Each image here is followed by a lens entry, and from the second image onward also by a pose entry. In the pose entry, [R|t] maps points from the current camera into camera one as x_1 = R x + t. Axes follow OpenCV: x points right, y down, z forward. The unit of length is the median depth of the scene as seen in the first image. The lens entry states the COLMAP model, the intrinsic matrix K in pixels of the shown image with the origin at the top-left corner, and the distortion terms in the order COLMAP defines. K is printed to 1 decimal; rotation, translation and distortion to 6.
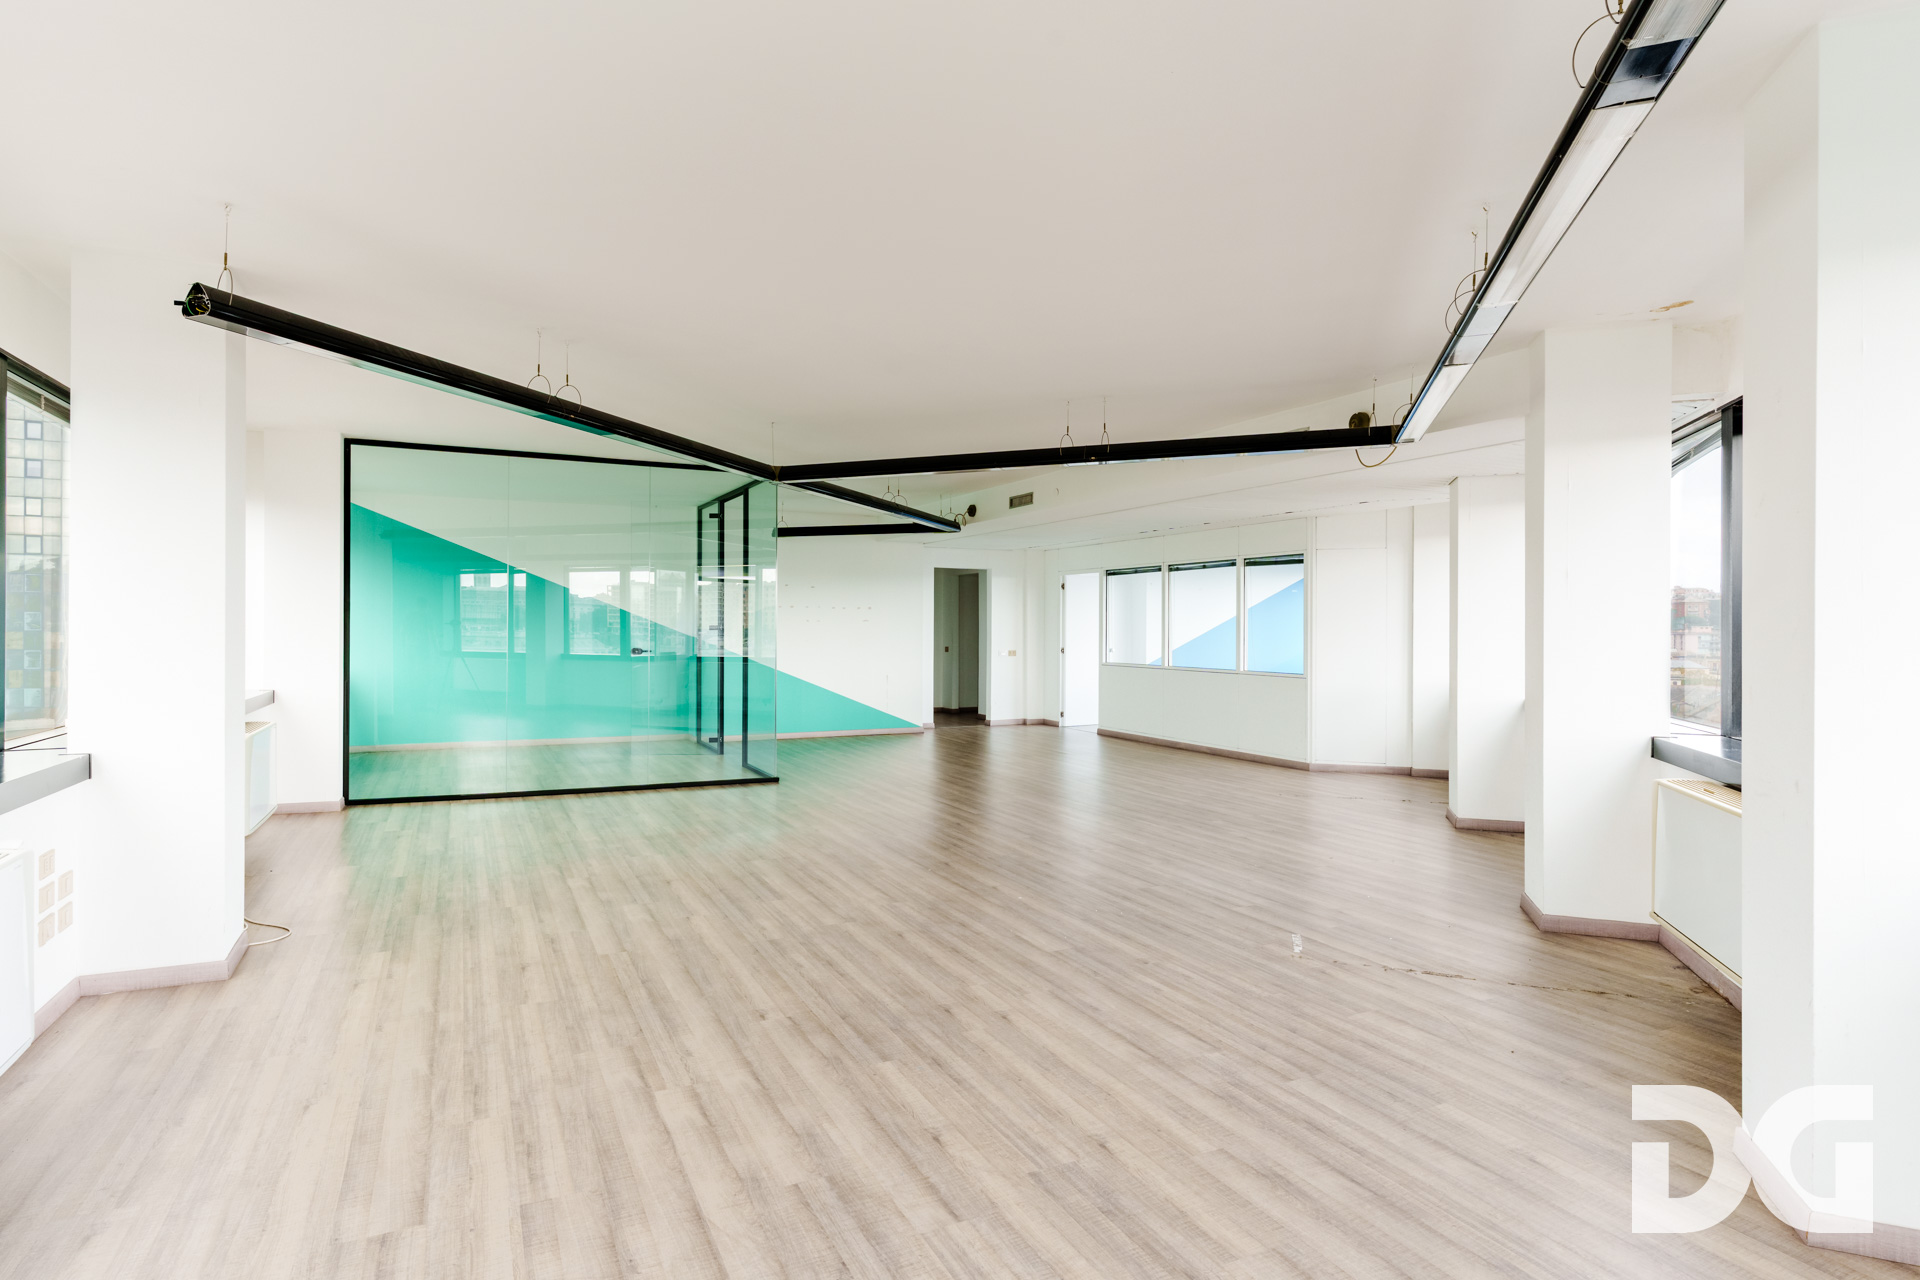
lens RADIAL K [[1000.9, 0, 908.7], [0, 1000.9, 646.1], [0, 0, 1]] dist [0.001150, 0.000065]
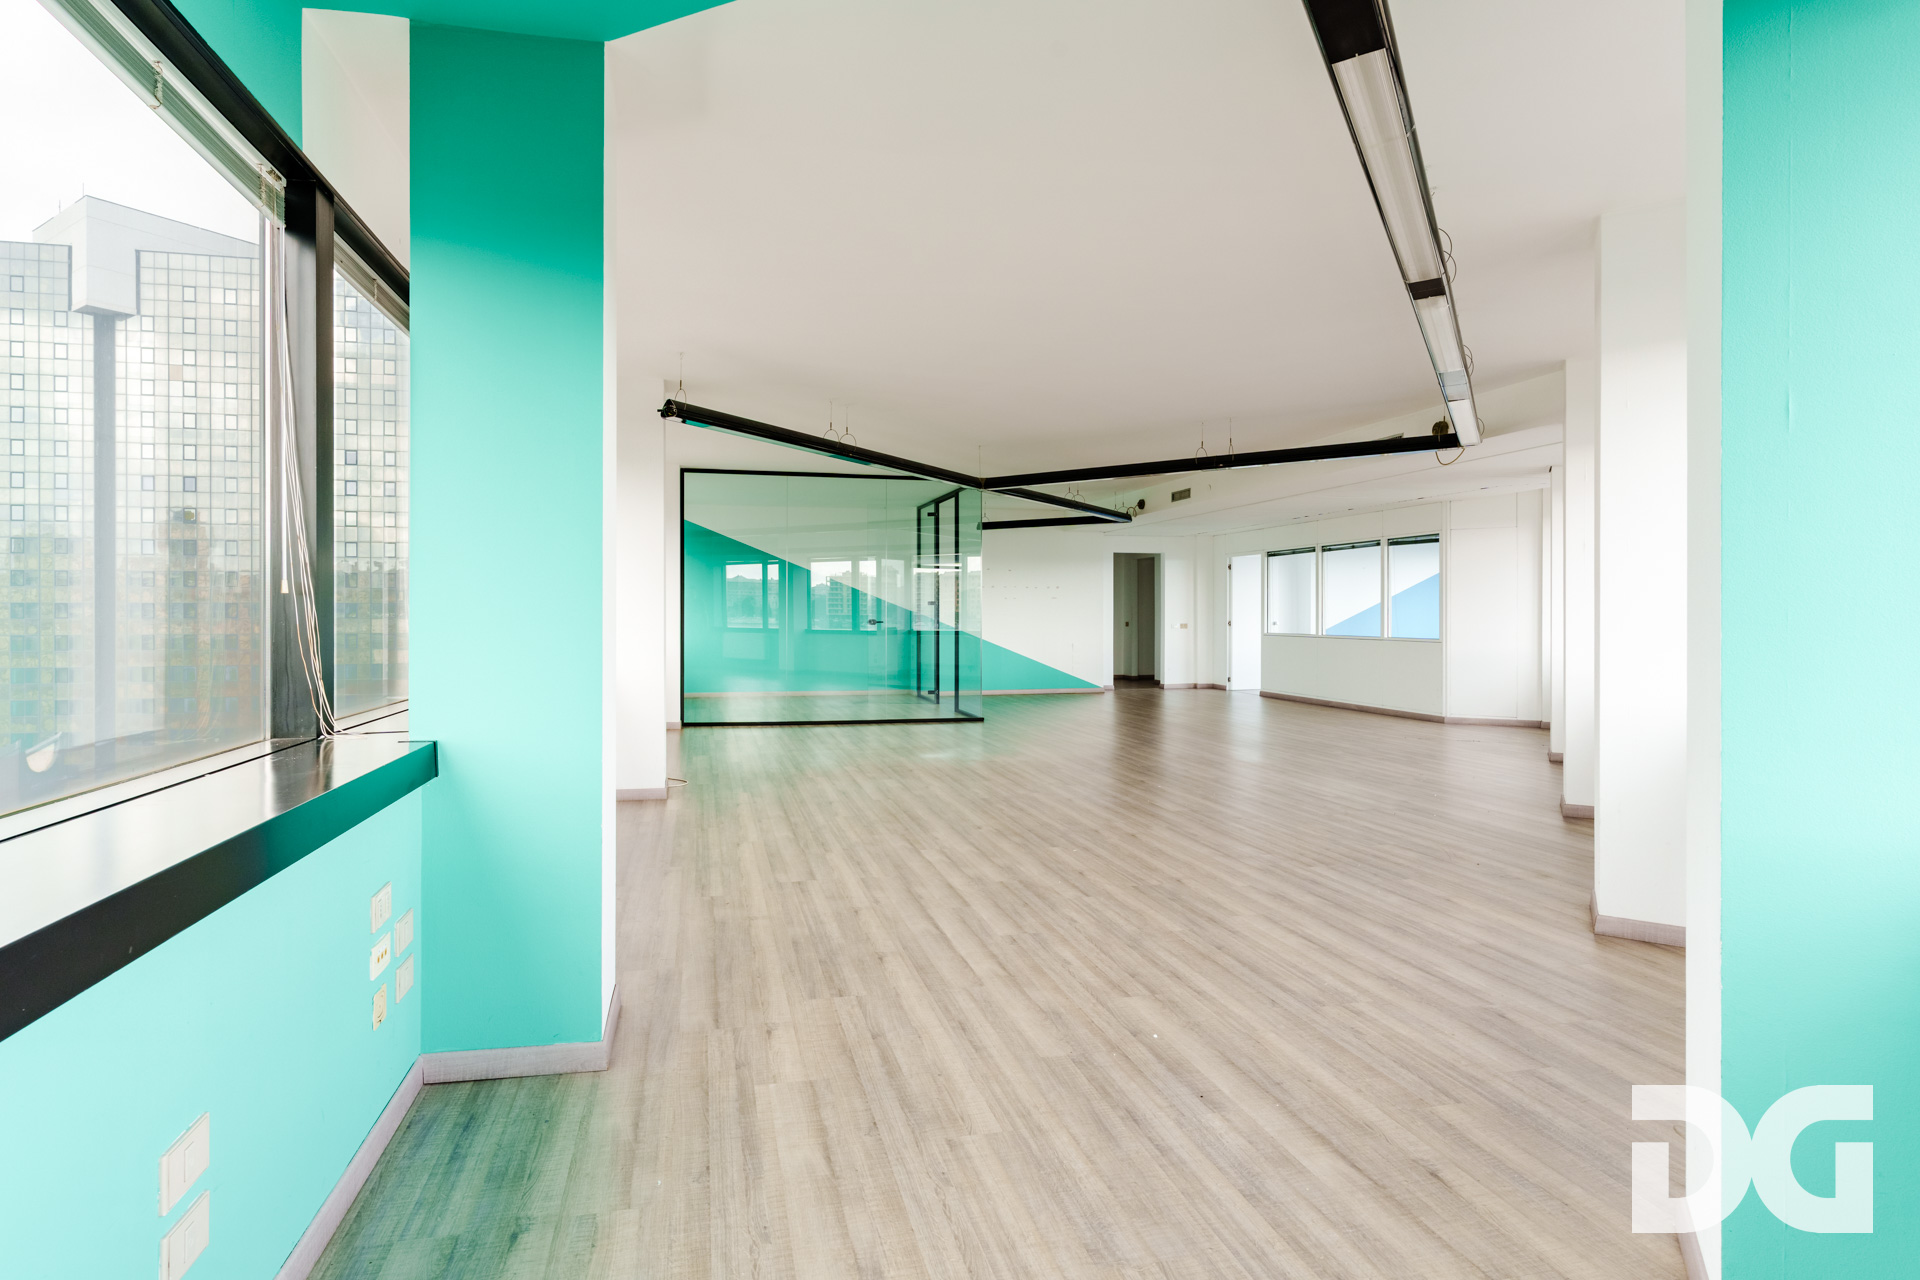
lens RADIAL K [[972.8, 0, 915.5], [0, 972.8, 634.0], [0, 0, 1]] dist [-0.001627, -0.000649]
pose [[0.981453, -0.003362, -0.191671, 0.019983], [0.003401, 0.999994, -0.000129, 0.020372], [0.191671, -0.000525, 0.981459, -0.203726]]
